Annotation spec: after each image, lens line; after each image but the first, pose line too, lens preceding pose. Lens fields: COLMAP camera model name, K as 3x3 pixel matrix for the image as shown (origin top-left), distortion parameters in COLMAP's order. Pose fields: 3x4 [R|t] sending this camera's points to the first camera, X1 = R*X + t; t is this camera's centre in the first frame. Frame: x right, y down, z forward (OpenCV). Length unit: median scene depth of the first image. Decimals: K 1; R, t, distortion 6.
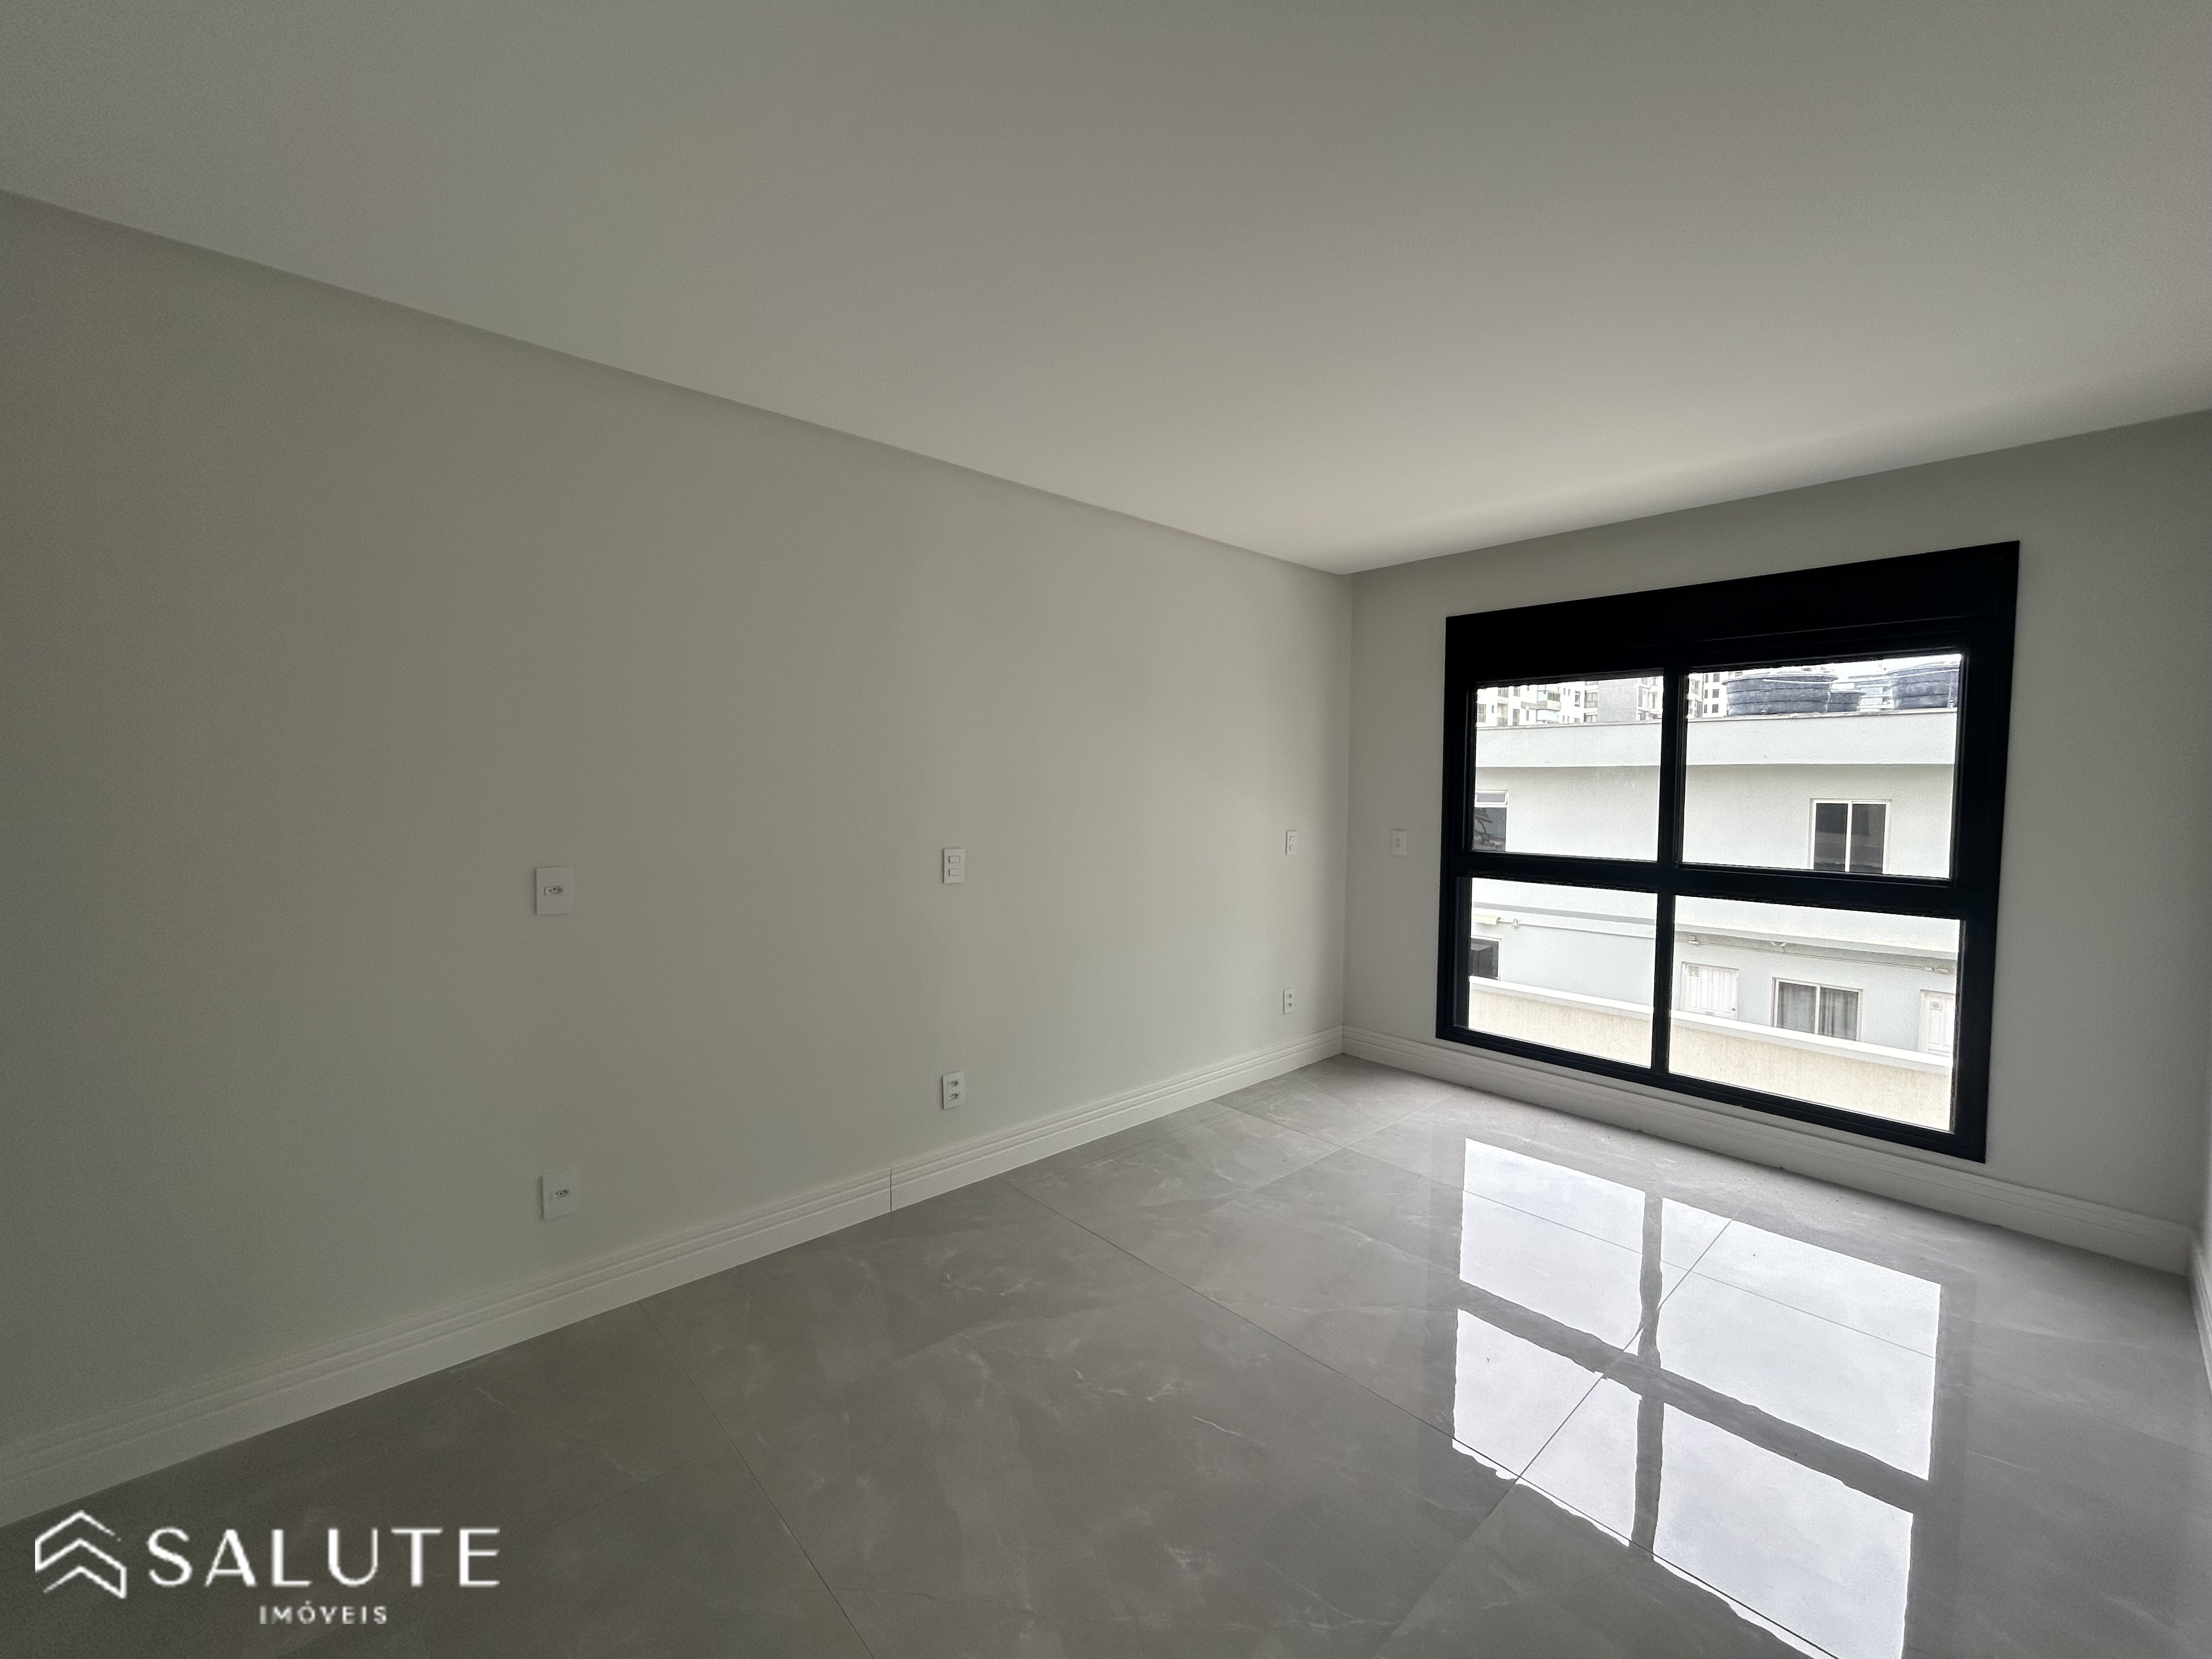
lens RADIAL K [[896.3, 0, 1111.4], [0, 896.3, 831.2], [0, 0, 1]] dist [0.002243, 0.000597]
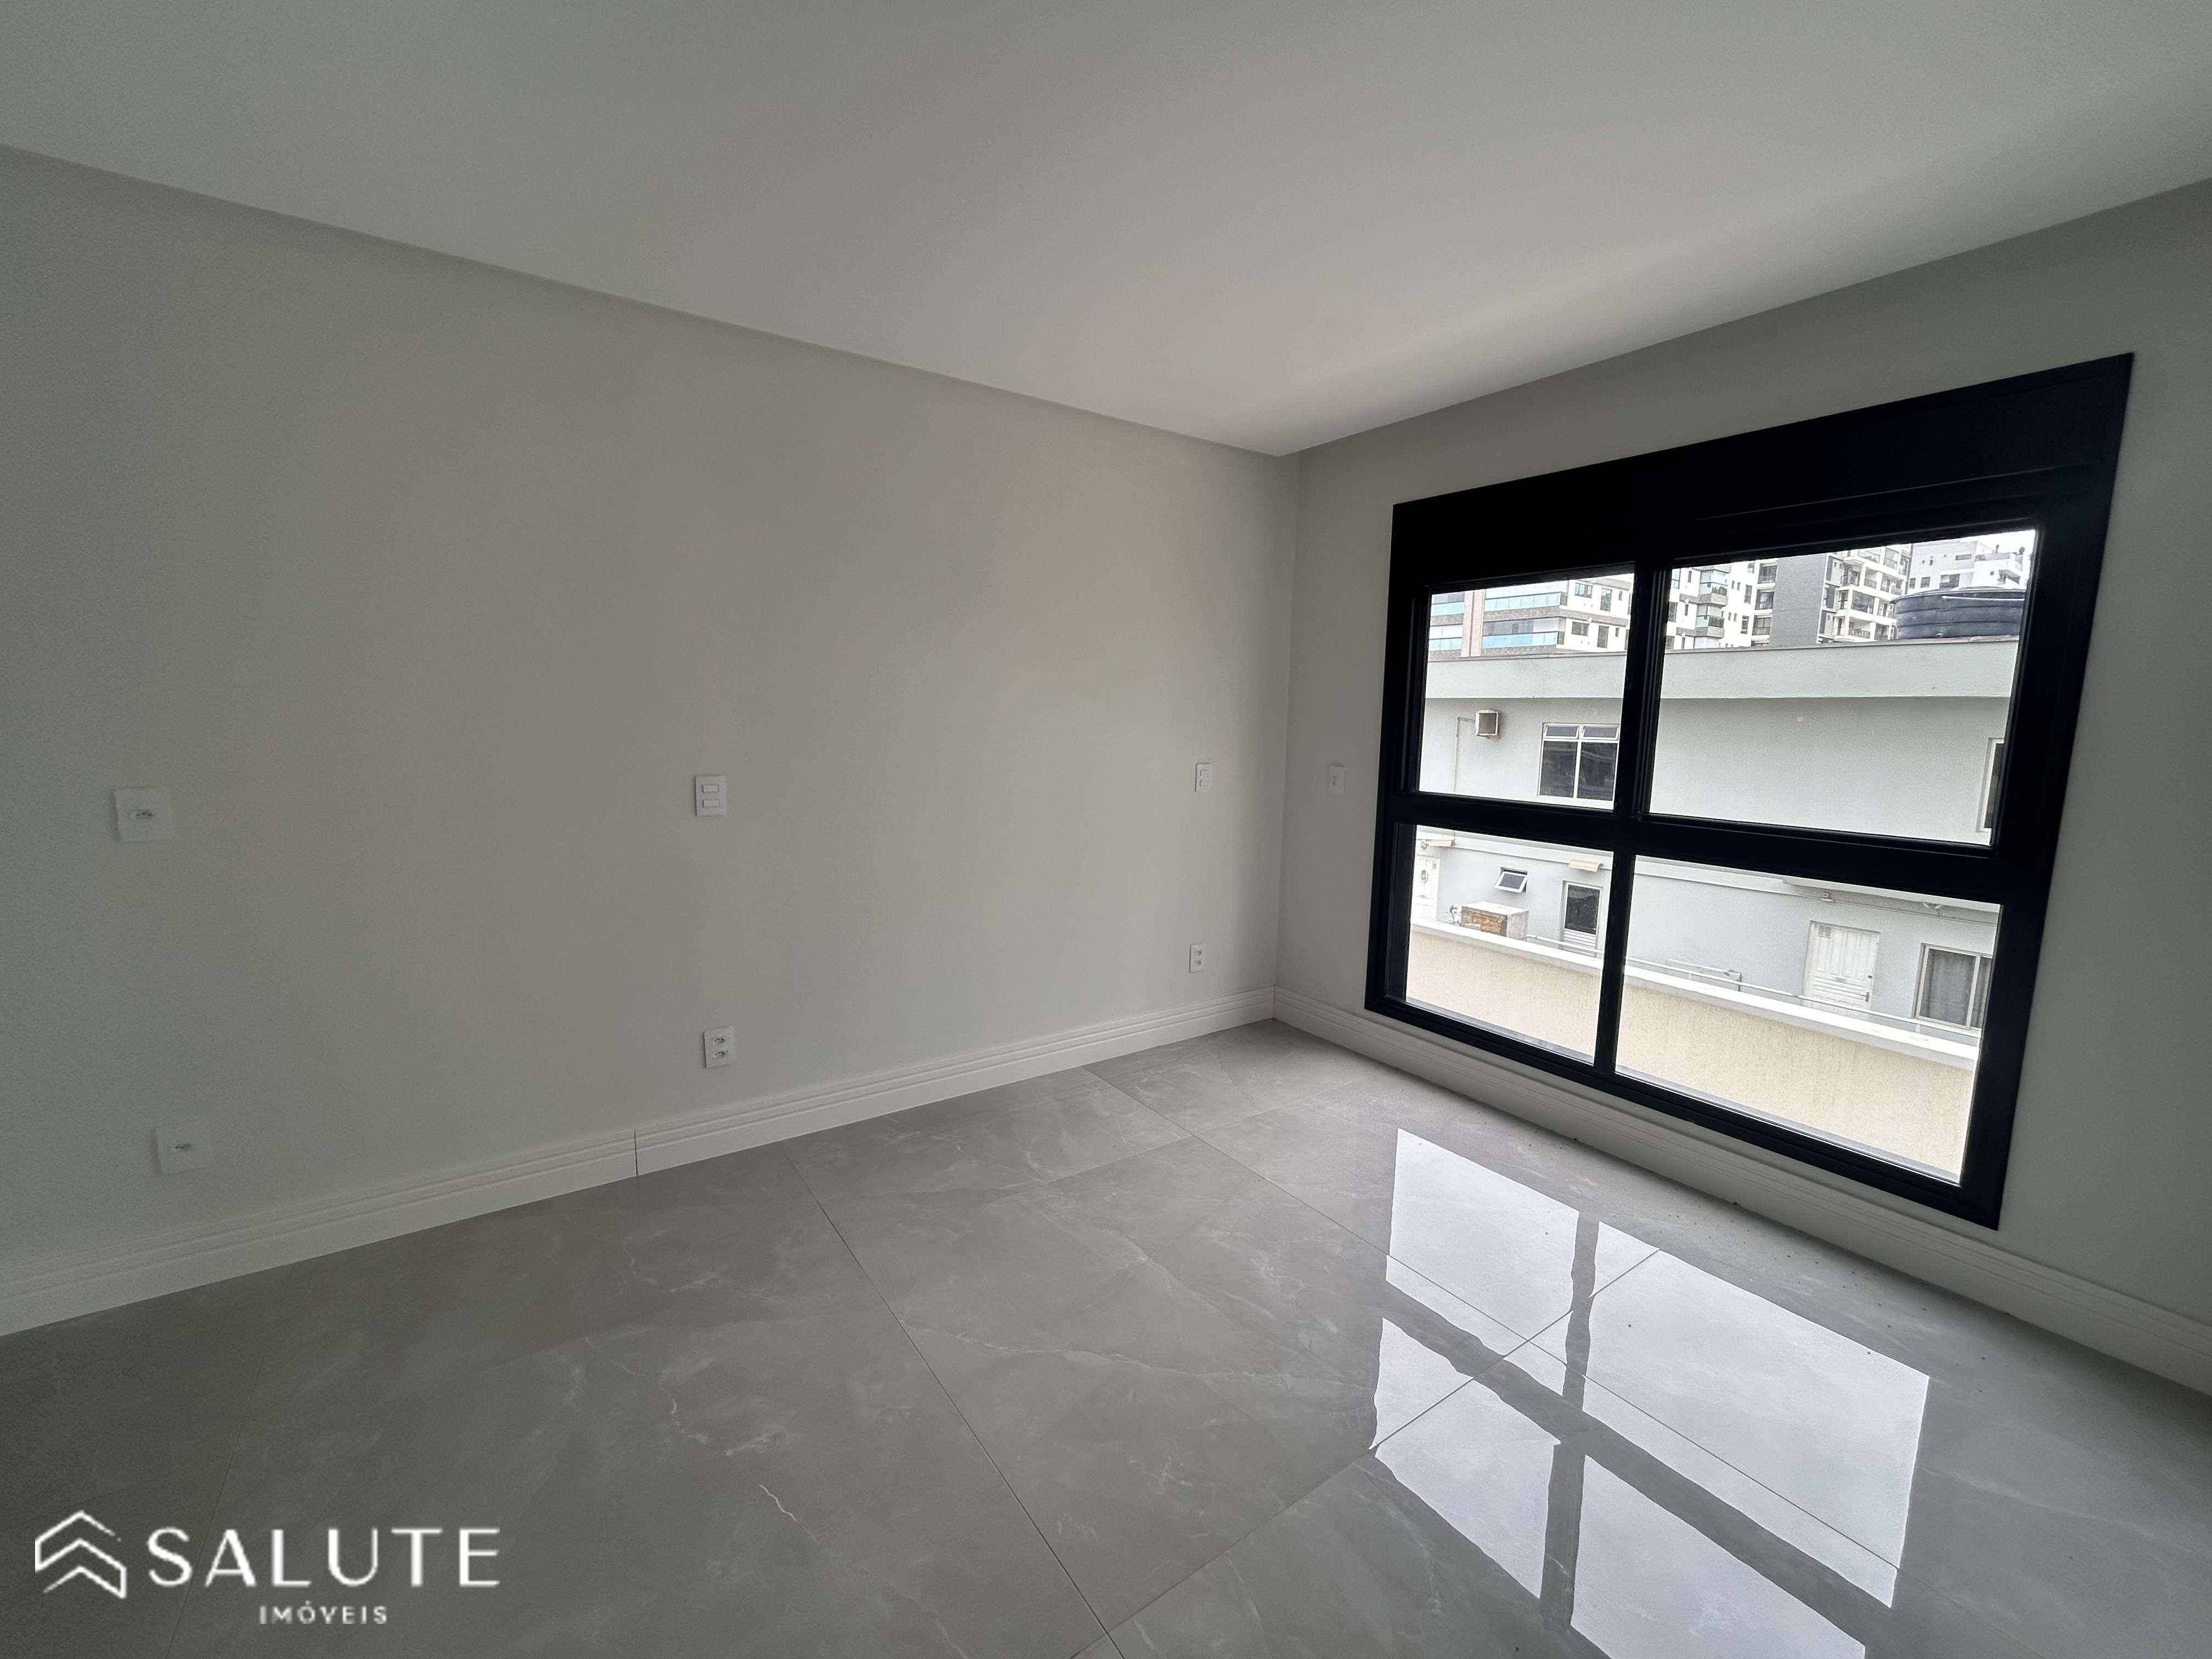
lens RADIAL K [[896.3, 0, 1106.5], [0, 896.3, 832.6], [0, 0, 1]] dist [0.002243, 0.000597]
pose [[0.990687, 0.029035, -0.133029, 0.266499], [-0.018350, 0.996557, 0.080850, -0.003248], [0.134919, -0.077655, 0.987809, 0.155530]]
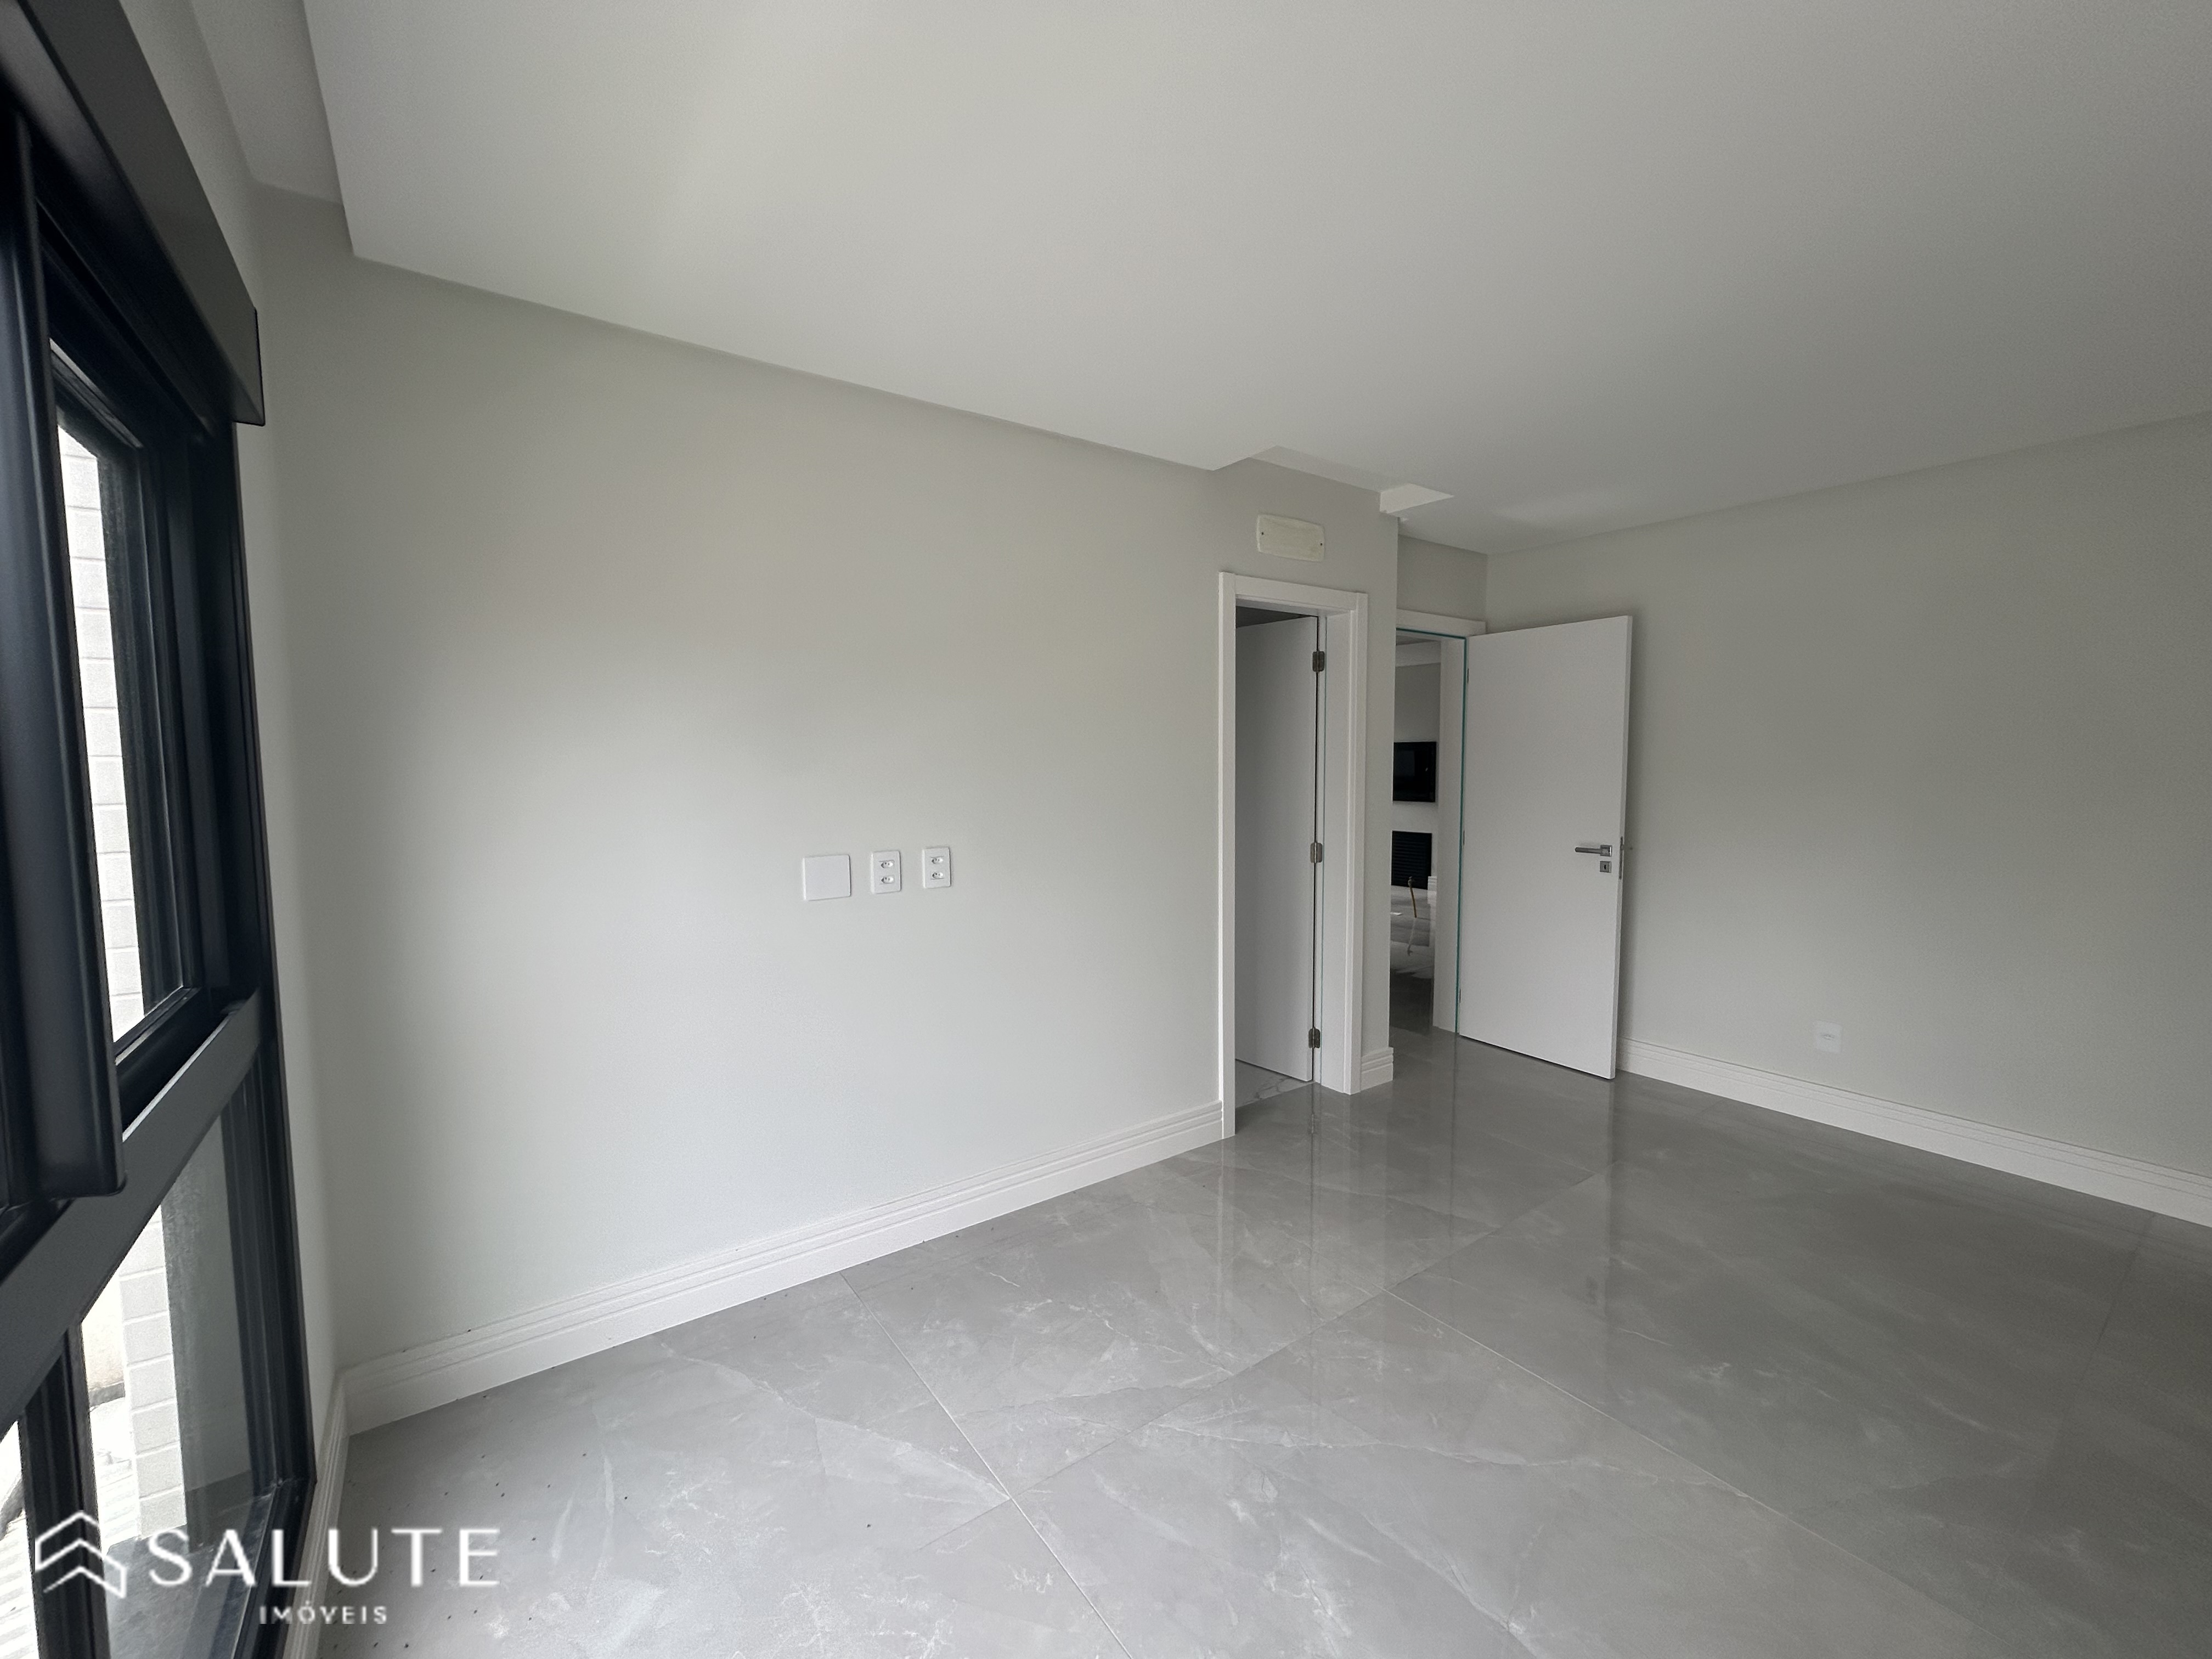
lens RADIAL K [[896.3, 0, 1104.3], [0, 896.3, 831.0], [0, 0, 1]] dist [0.002243, 0.000597]
pose [[-0.992988, -0.013863, 0.117399, 0.359220], [0.000485, 0.992615, 0.121310, -0.061096], [-0.118214, 0.120516, -0.985648, 1.134484]]
